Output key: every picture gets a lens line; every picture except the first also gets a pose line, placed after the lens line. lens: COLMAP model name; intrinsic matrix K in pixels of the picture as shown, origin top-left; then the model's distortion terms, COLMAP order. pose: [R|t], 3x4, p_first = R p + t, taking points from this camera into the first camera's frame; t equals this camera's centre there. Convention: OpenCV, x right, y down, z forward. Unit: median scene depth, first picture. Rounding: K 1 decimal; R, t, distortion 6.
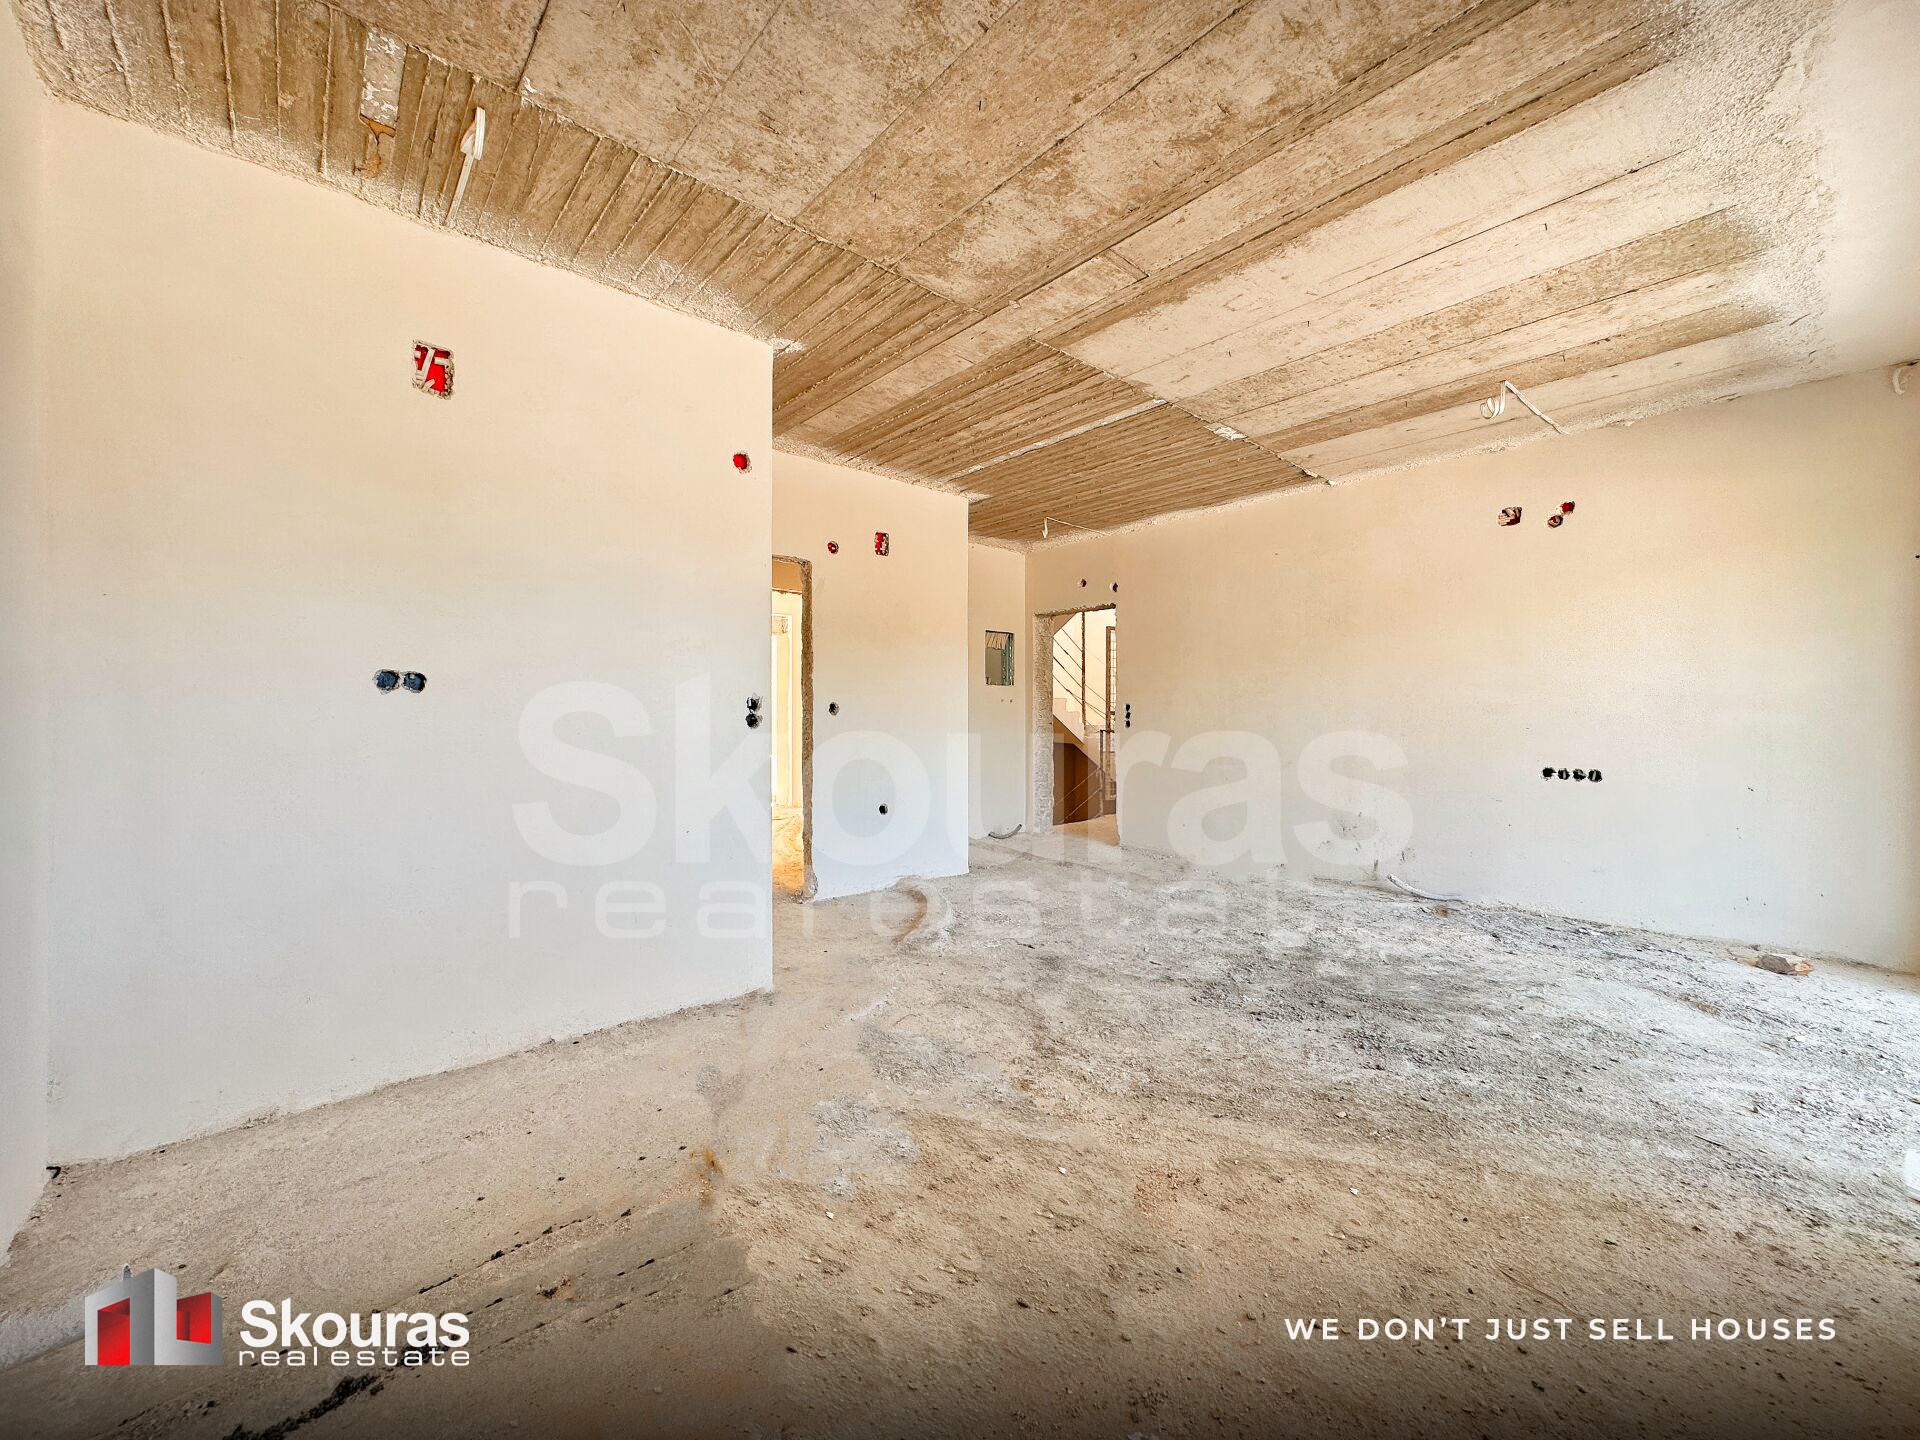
lens RADIAL K [[768.9, 0, 958.2], [0, 768.9, 719.0], [0, 0, 1]] dist [0.001255, 0.000204]
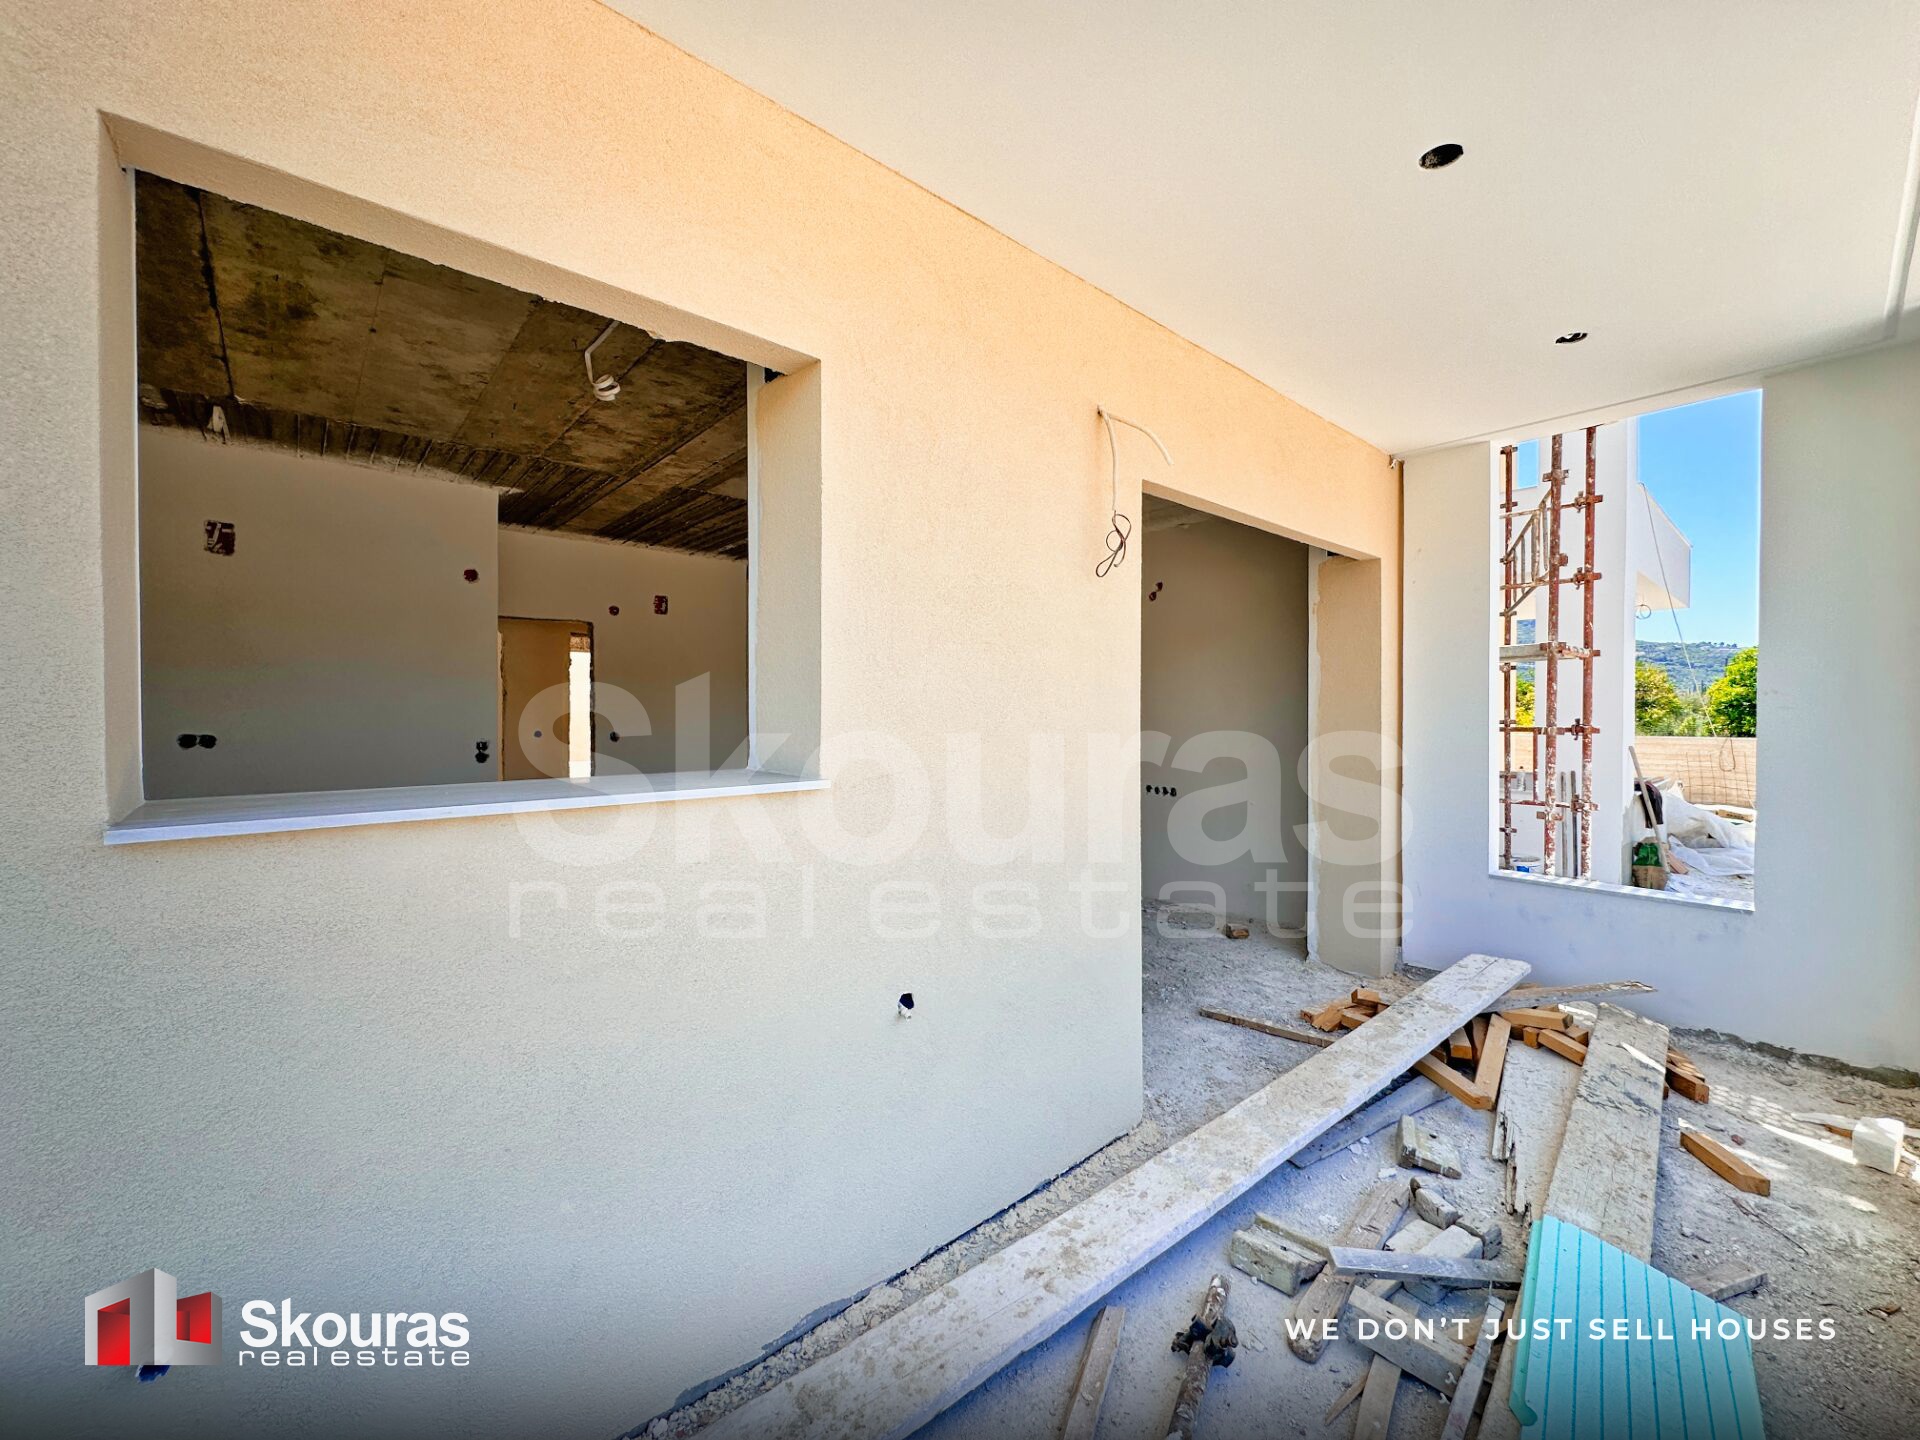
lens RADIAL K [[782.7, 0, 959.7], [0, 782.7, 734.7], [0, 0, 1]] dist [0.005012, 0.000201]
pose [[1.000000, 0.000095, -0.000317, 0.606816], [-0.000087, 0.999731, 0.023177, -0.072352], [0.000319, -0.023177, 0.999731, -0.443344]]
